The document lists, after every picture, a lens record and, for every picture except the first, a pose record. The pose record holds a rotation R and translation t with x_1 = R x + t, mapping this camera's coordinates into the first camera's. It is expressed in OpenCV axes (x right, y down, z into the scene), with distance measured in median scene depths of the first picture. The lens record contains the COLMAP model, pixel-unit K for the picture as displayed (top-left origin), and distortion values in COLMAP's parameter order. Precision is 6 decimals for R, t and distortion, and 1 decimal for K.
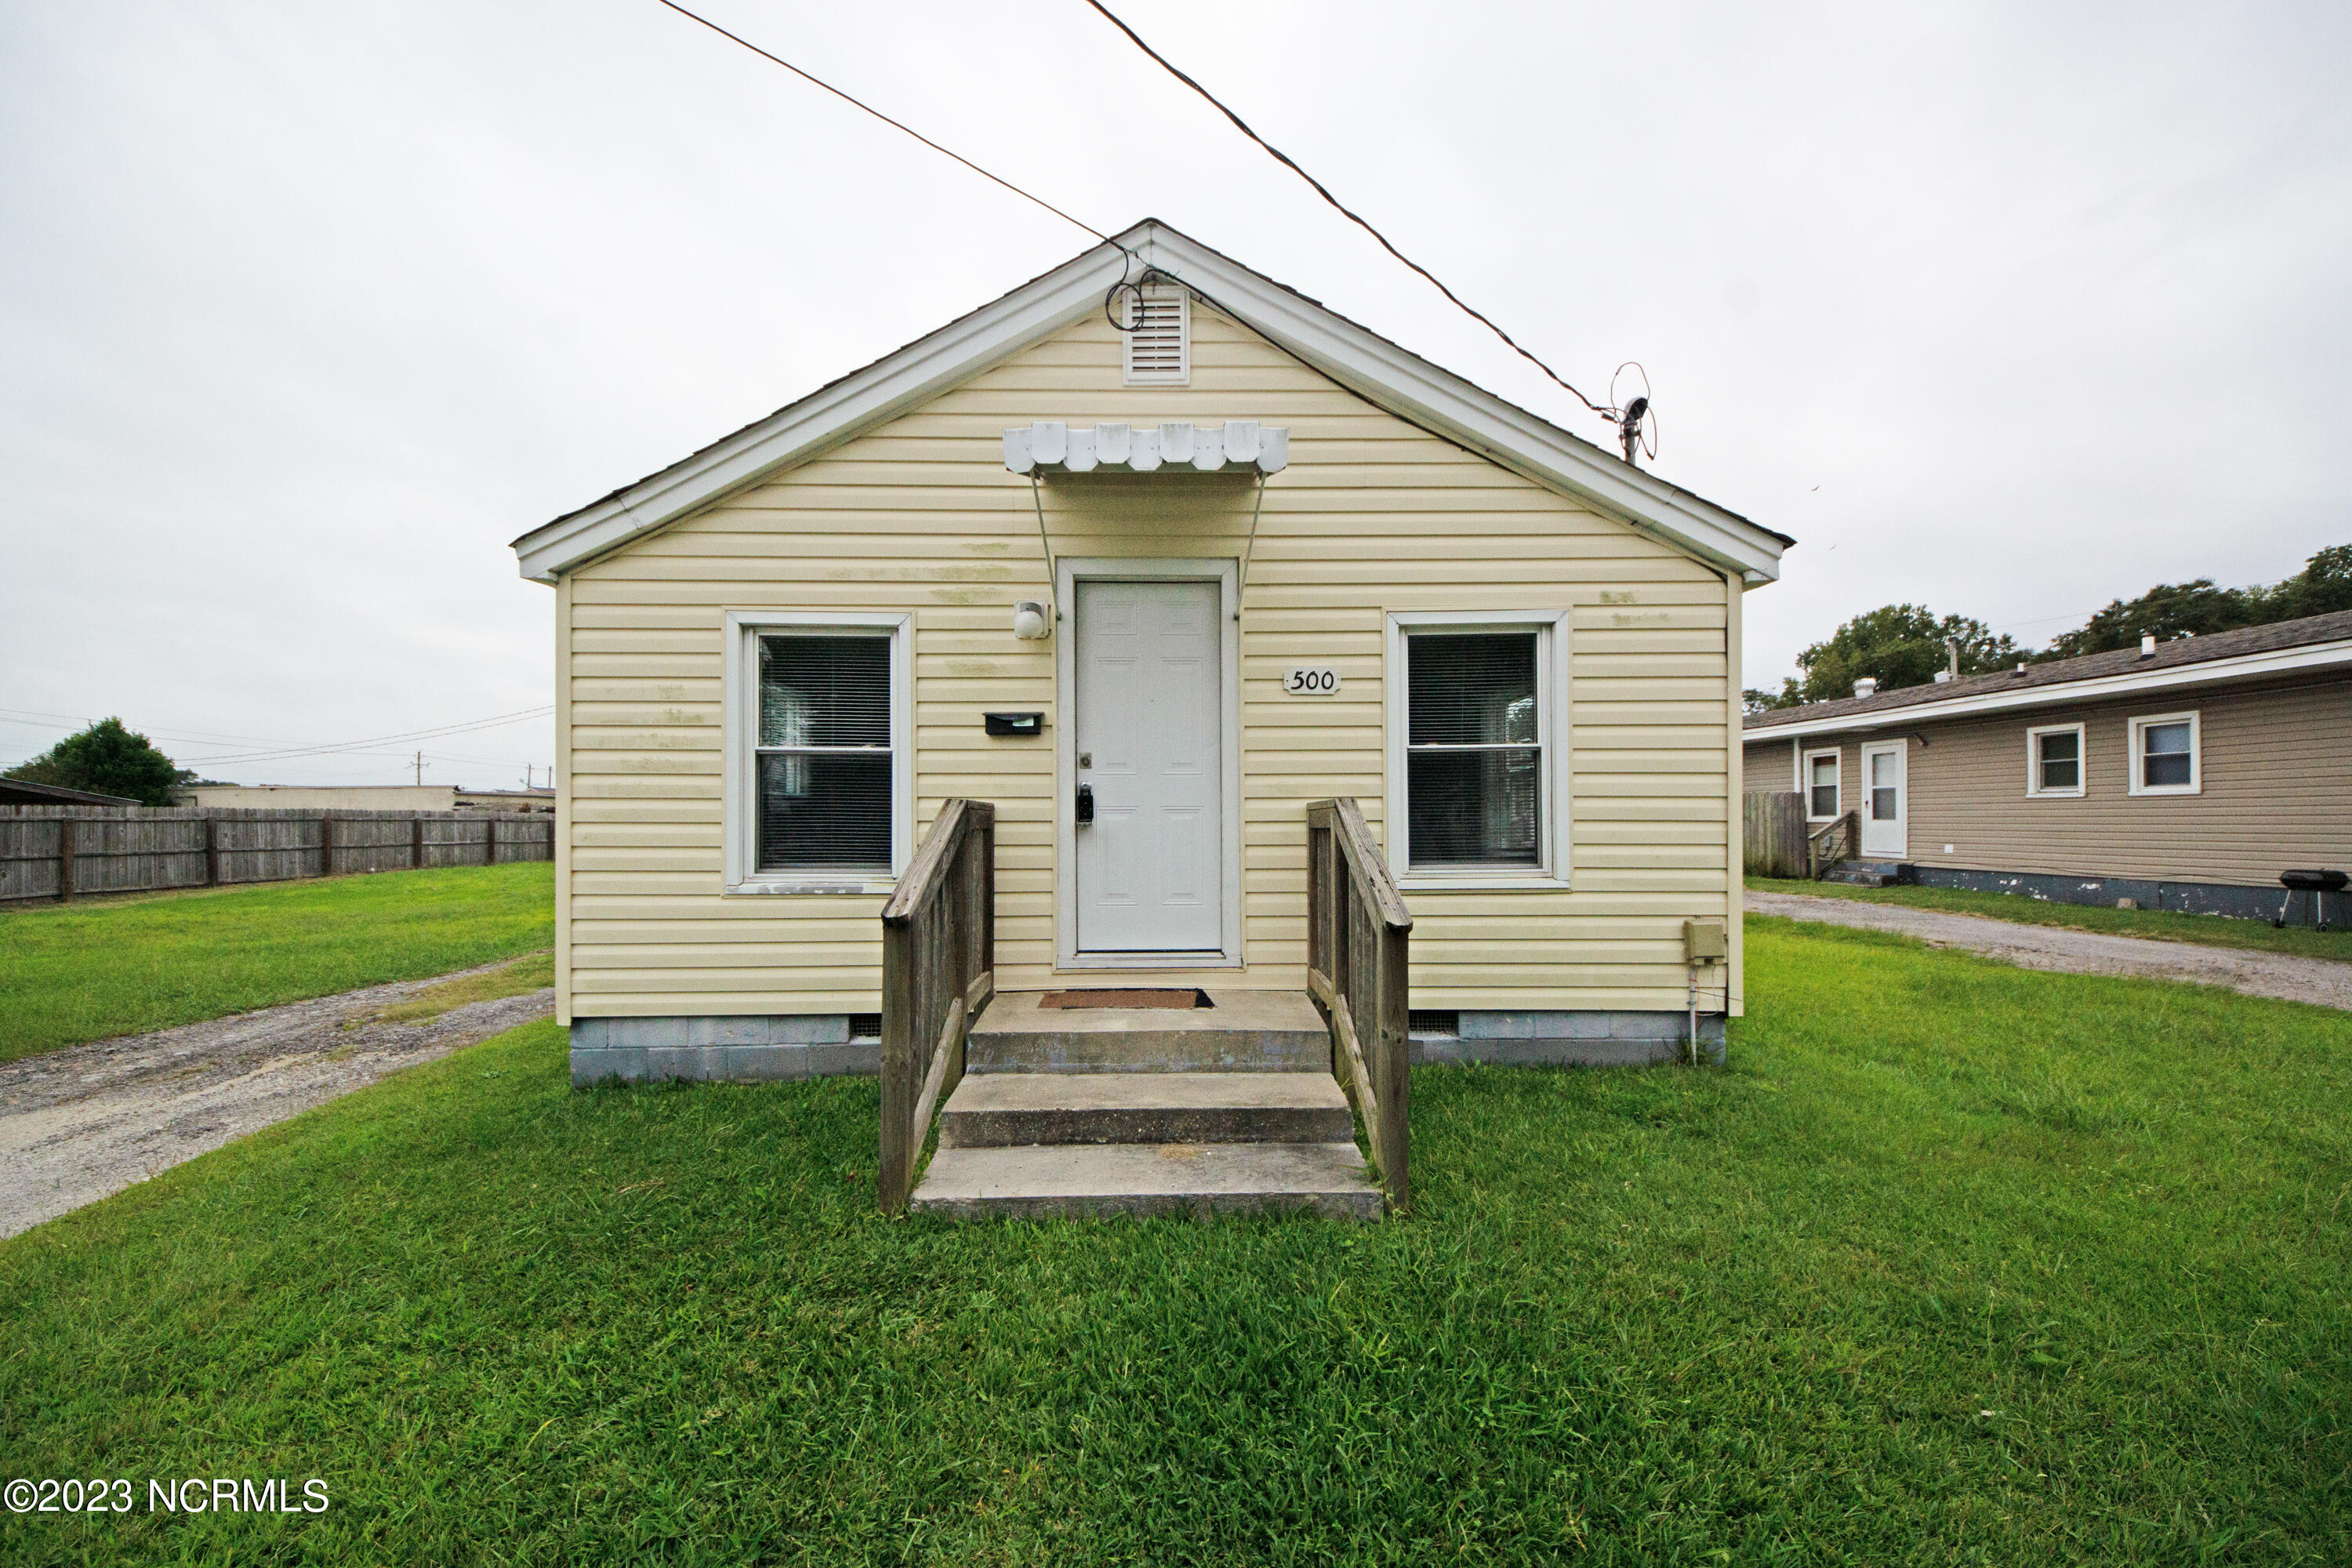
lens RADIAL K [[831.3, 0, 1181.5], [0, 831.3, 819.3], [0, 0, 1]] dist [0.036067, -0.027787]
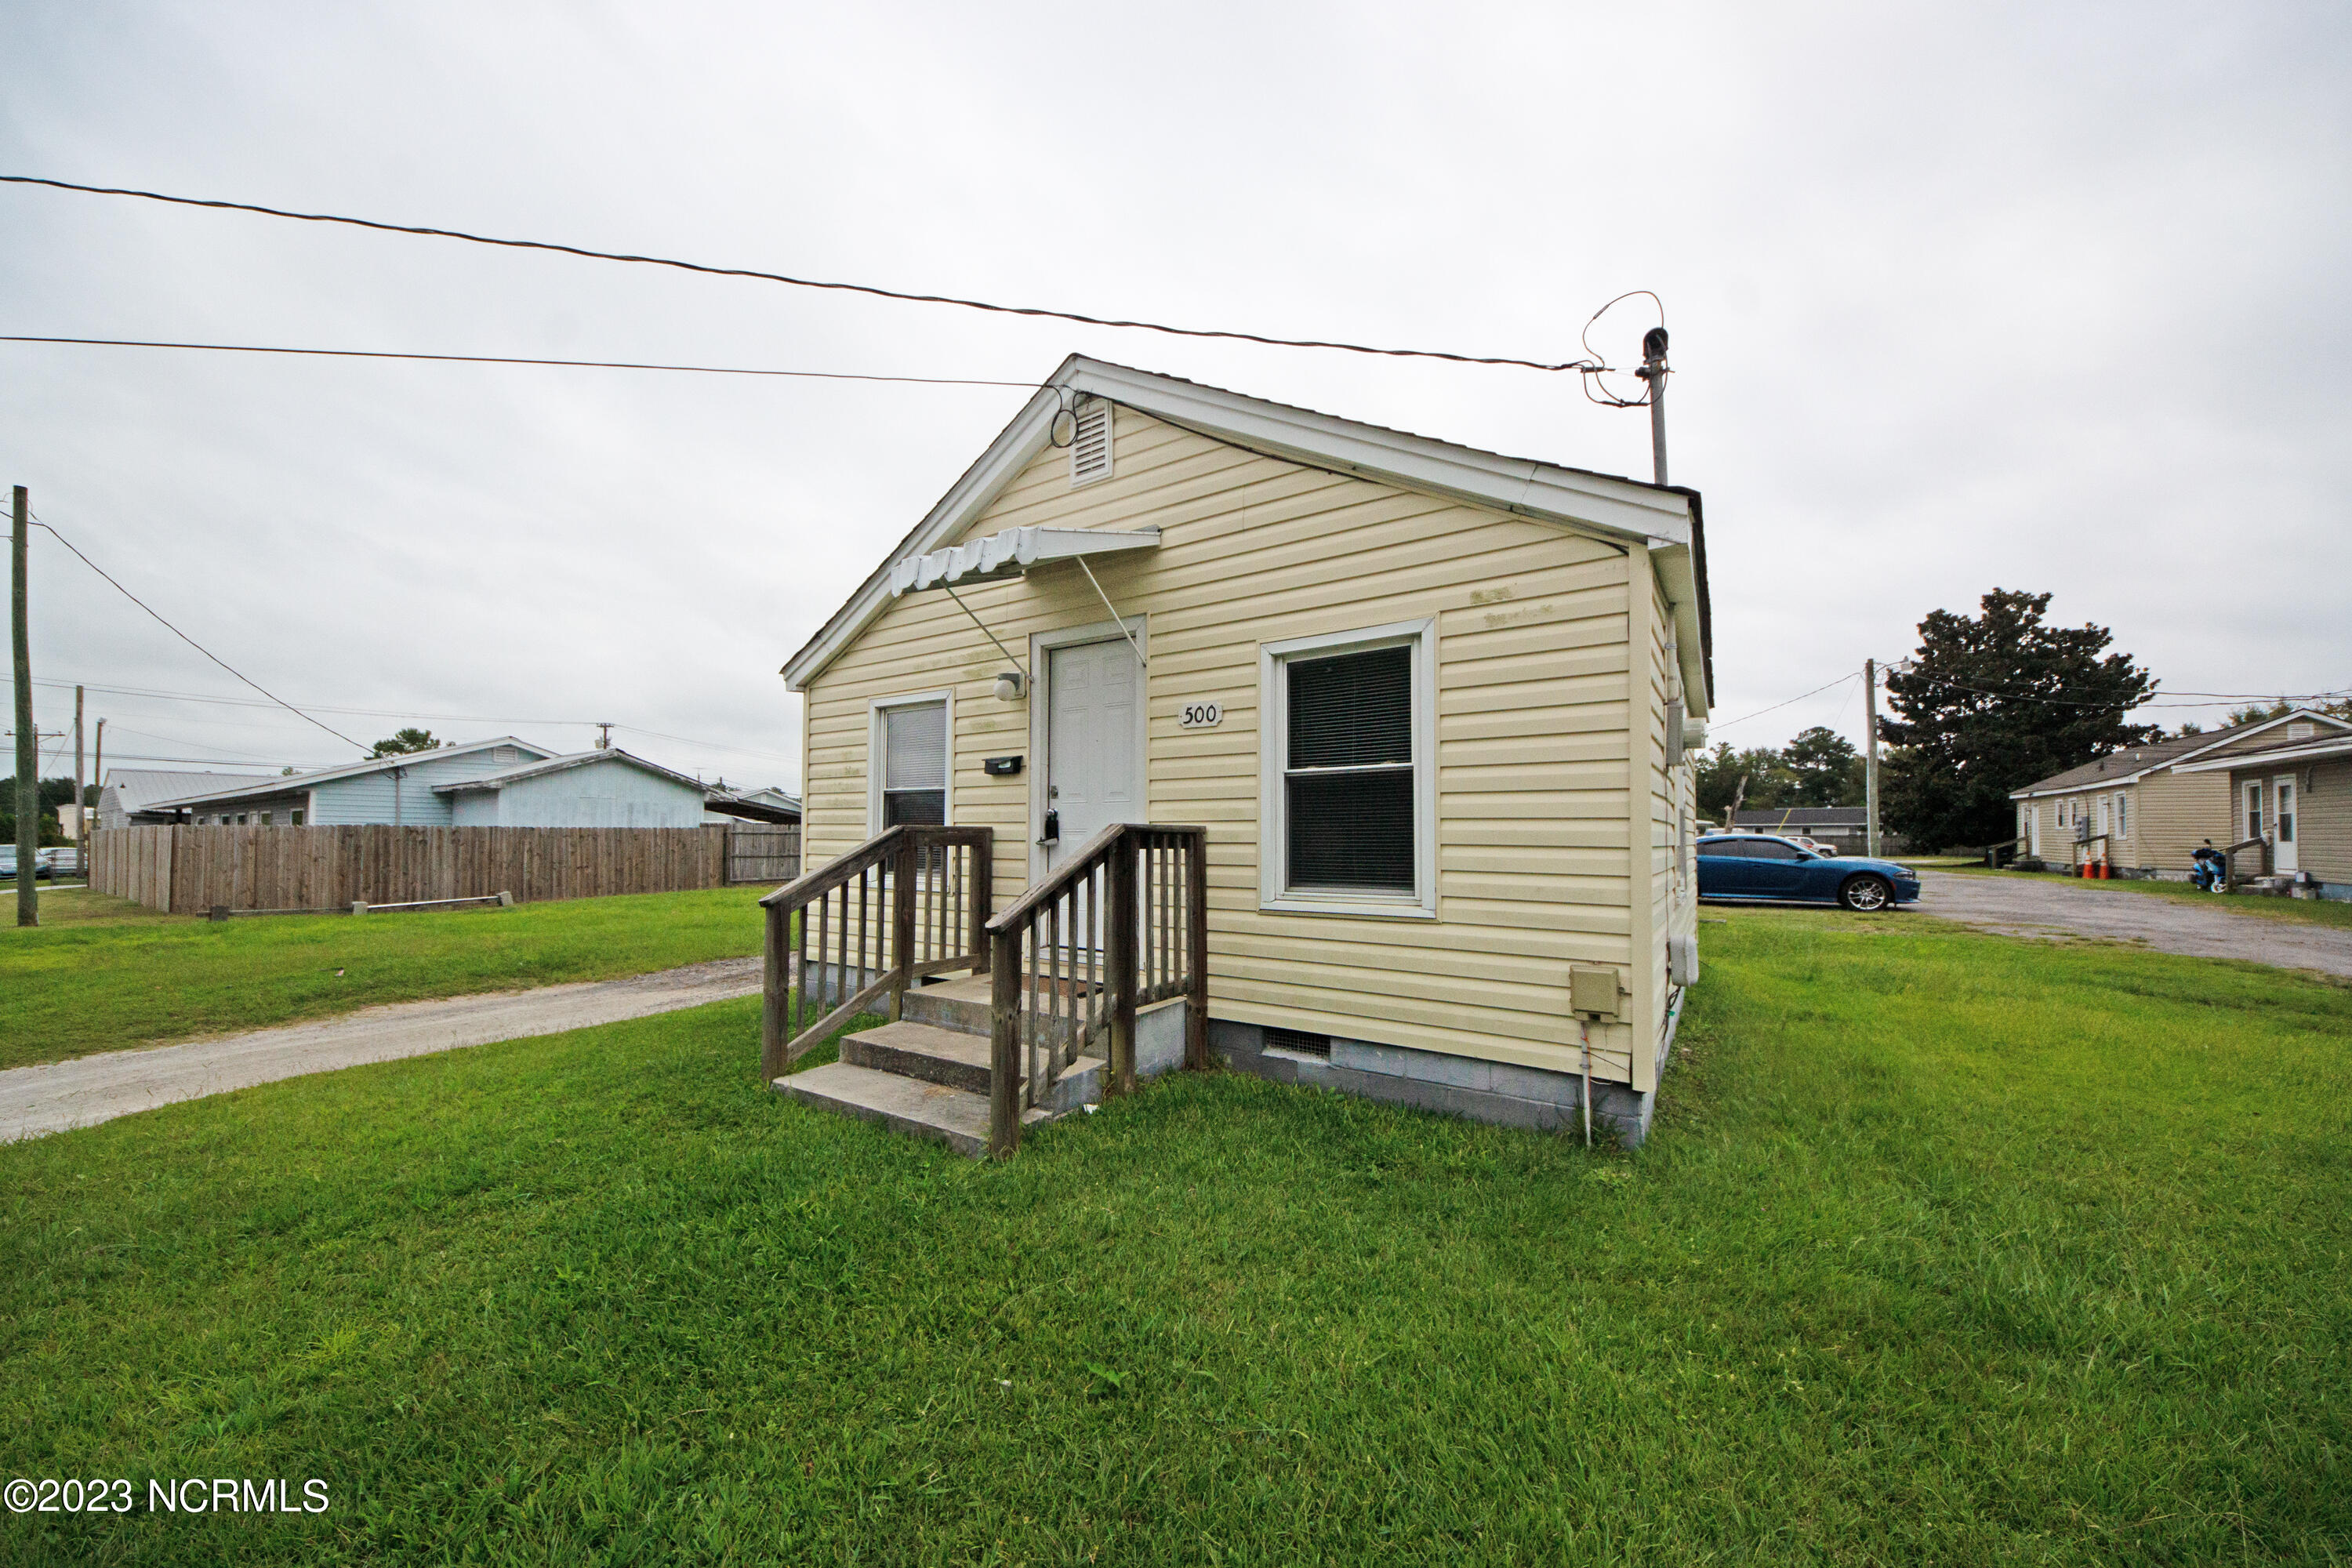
lens RADIAL K [[831.3, 0, 1181.5], [0, 831.3, 819.3], [0, 0, 1]] dist [0.036067, -0.027787]
pose [[0.822633, -0.006279, -0.568538, 0.764570], [-0.006496, 0.999770, -0.020440, -0.005948], [0.568536, 0.020507, 0.822403, 0.086556]]
